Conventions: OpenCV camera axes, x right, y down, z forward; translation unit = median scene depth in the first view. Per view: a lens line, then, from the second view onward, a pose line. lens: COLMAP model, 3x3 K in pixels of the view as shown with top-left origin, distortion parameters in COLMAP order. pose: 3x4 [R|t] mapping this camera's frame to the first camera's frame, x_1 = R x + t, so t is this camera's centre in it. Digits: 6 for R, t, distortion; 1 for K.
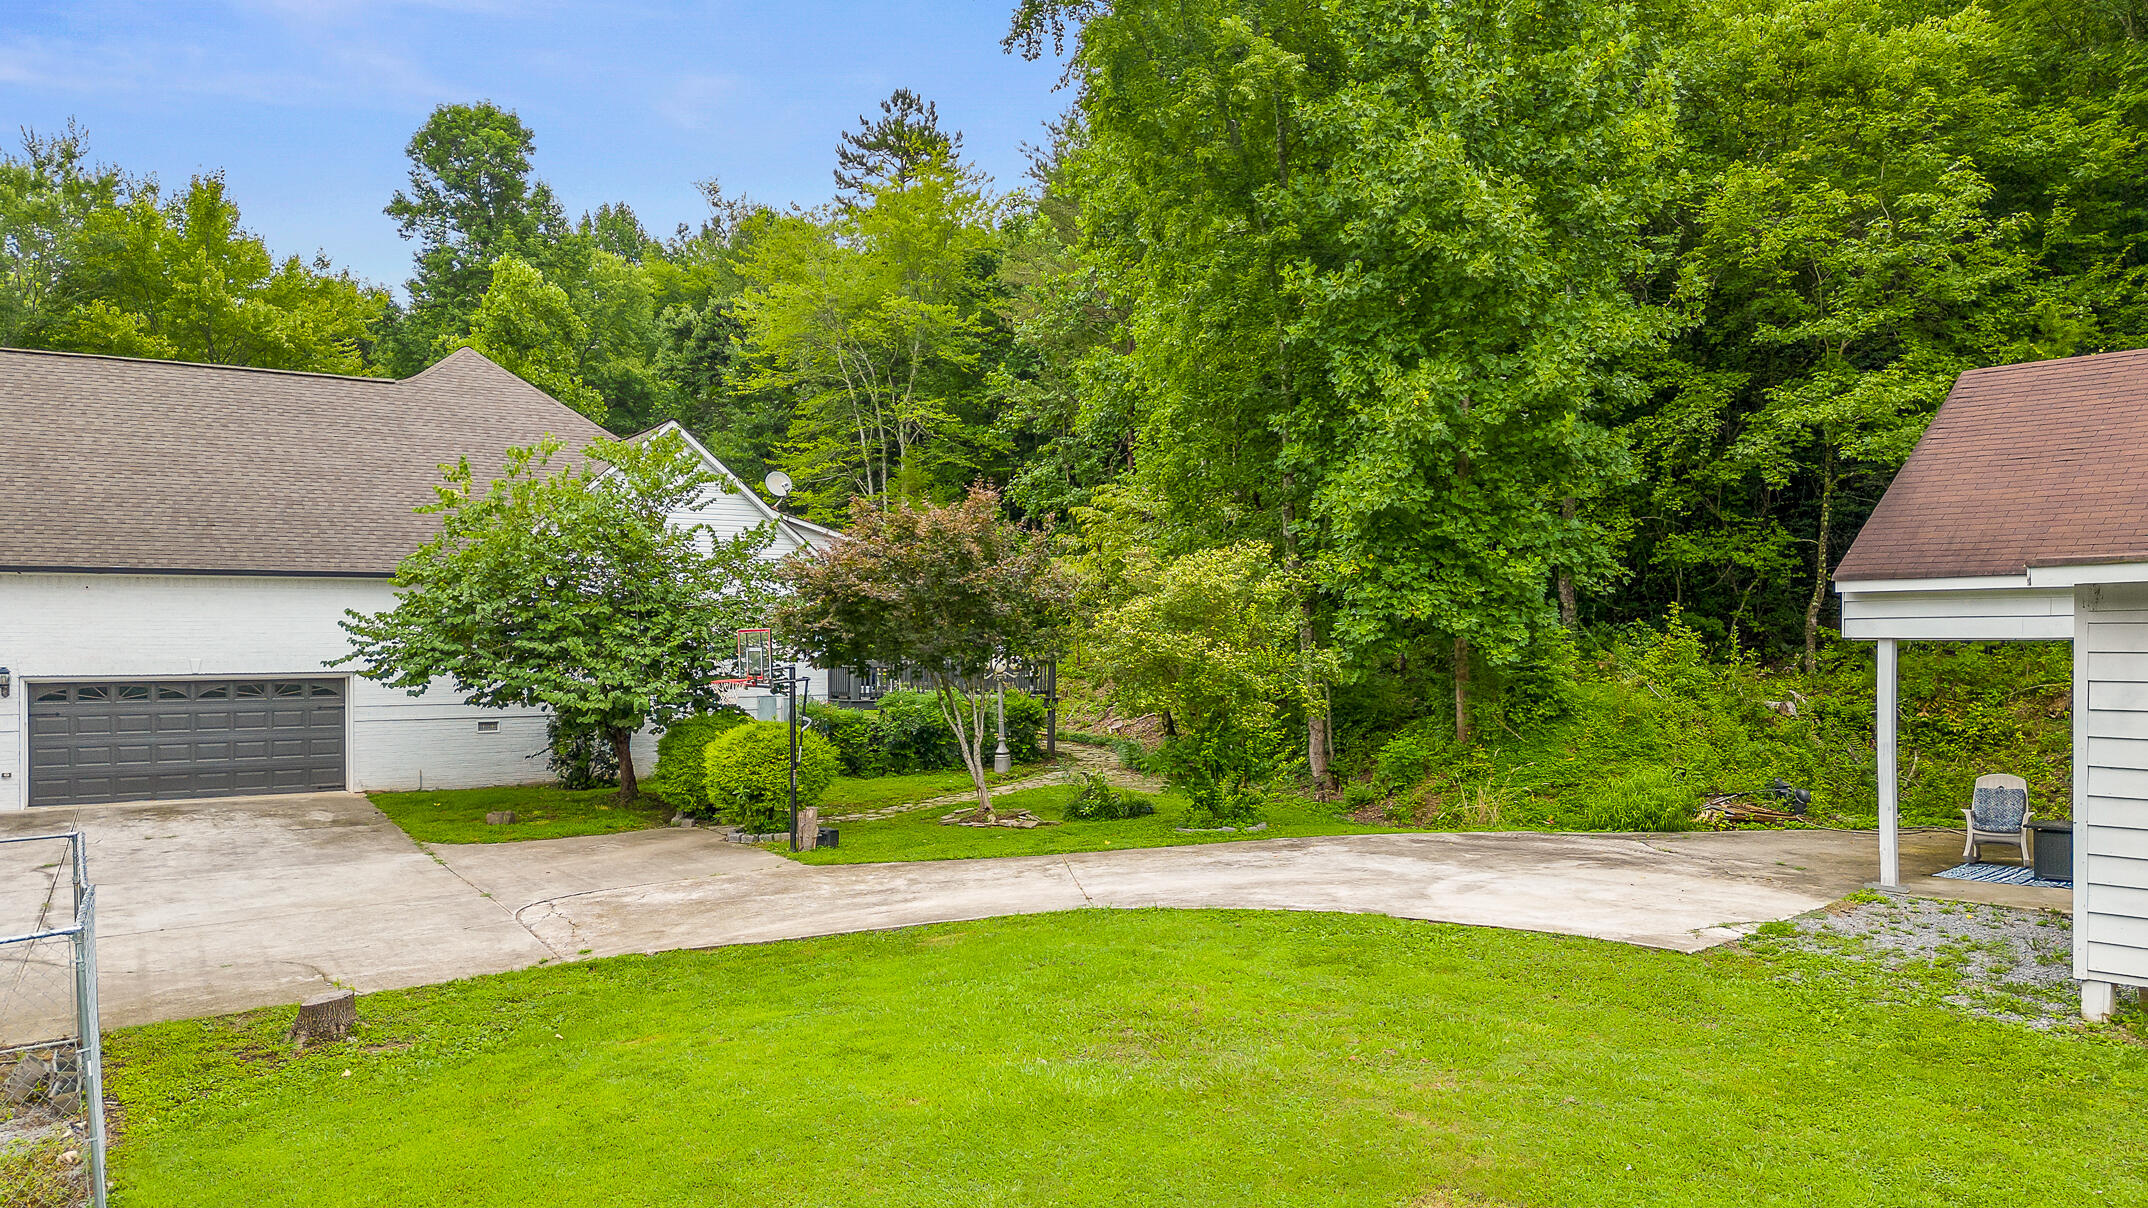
lens RADIAL K [[1507.3, 0, 1083.4], [0, 1507.3, 624.7], [0, 0, 1]] dist [0.069675, -0.069977]
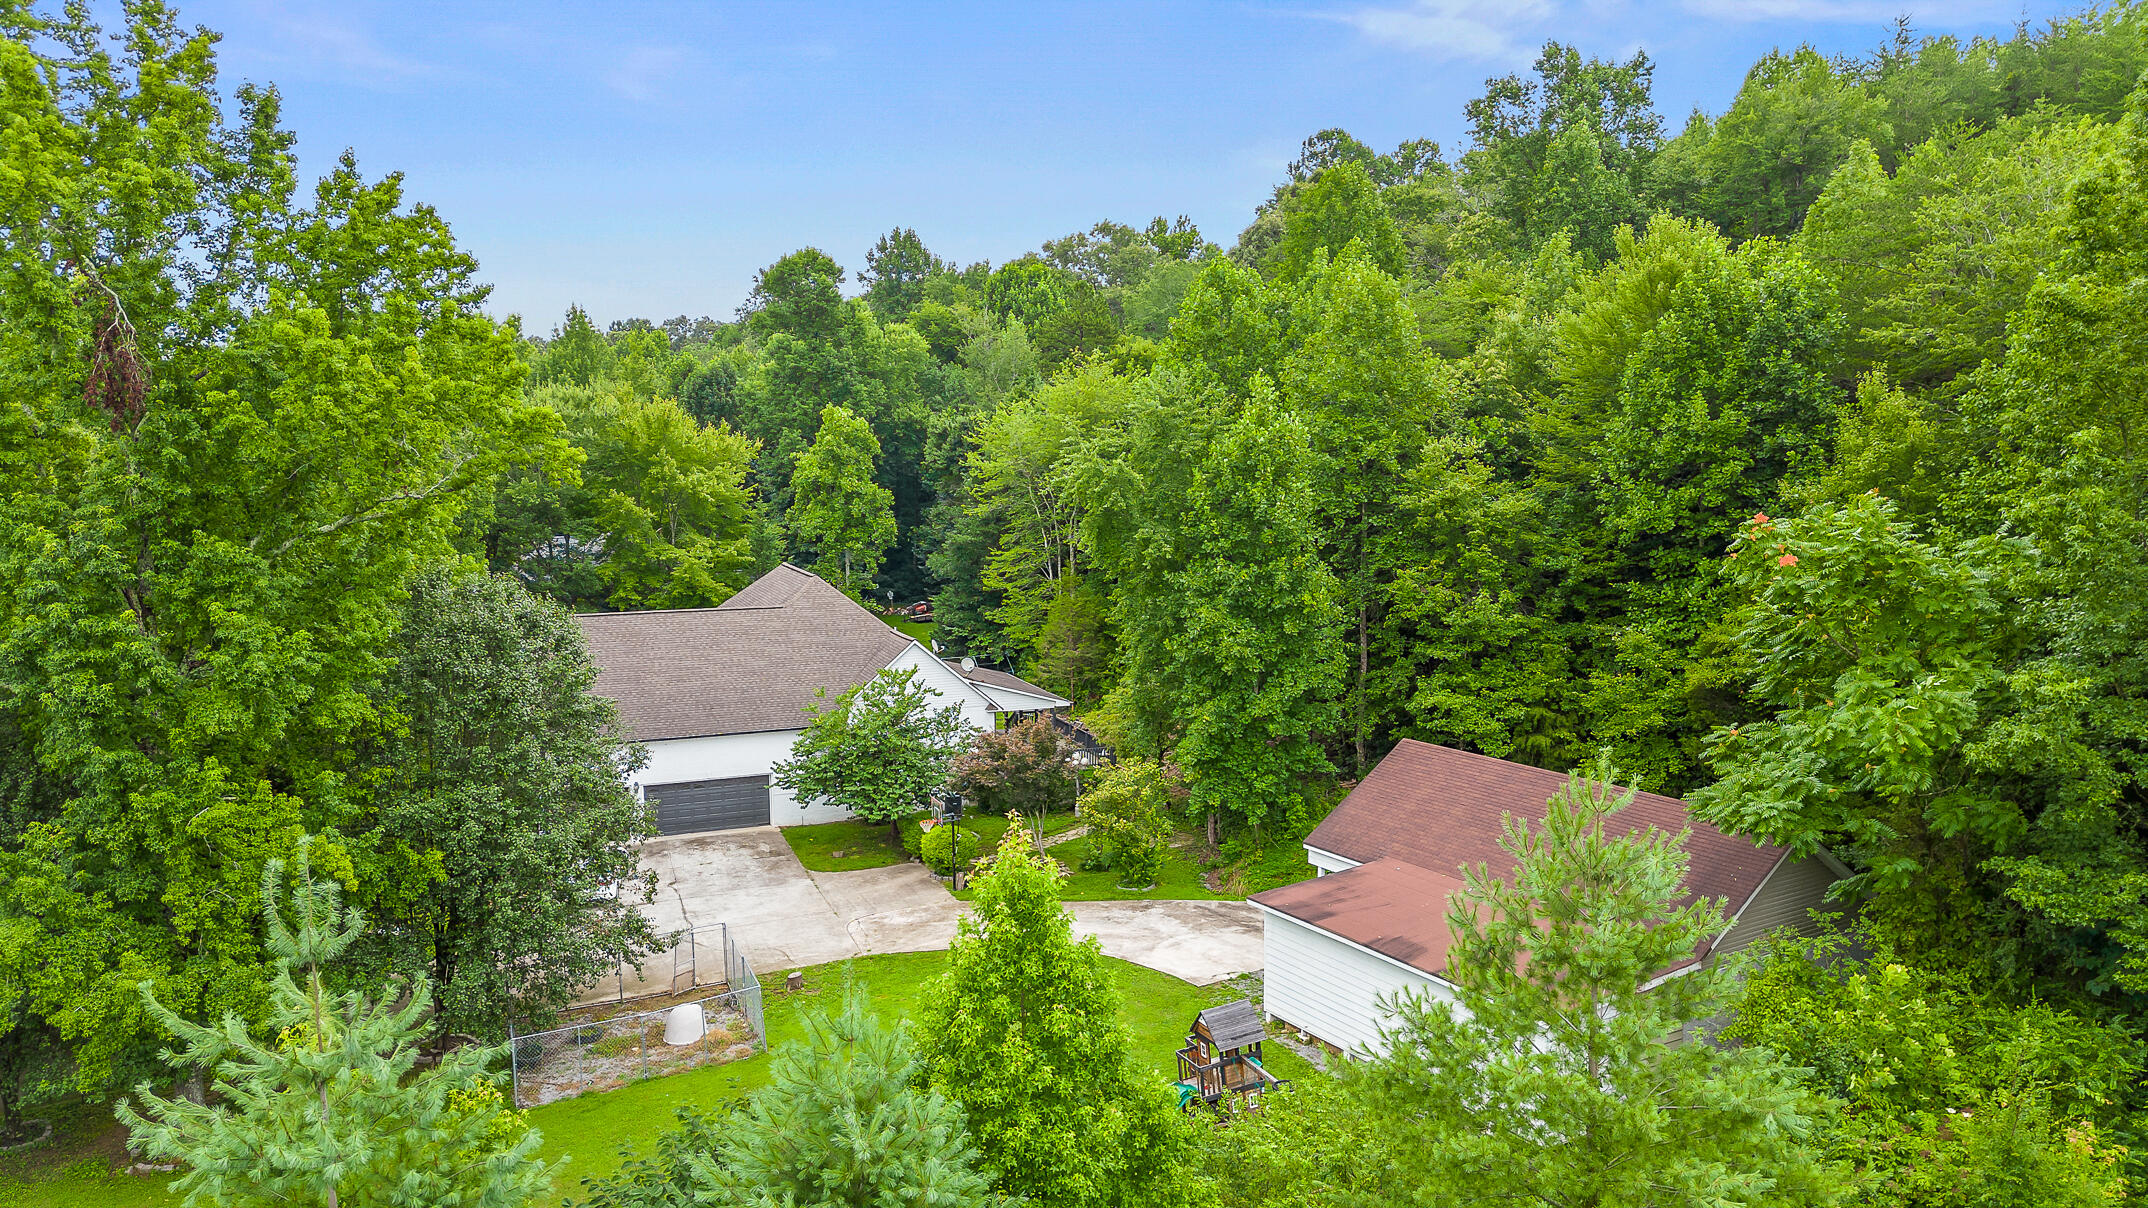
lens RADIAL K [[1507.3, 0, 1071.5], [0, 1507.3, 587.5], [0, 0, 1]] dist [0.069675, -0.069977]
pose [[0.979349, 0.011075, -0.201874, 0.403771], [0.009983, 0.994632, 0.102996, -0.493661], [0.201931, -0.102884, 0.973981, -1.075486]]
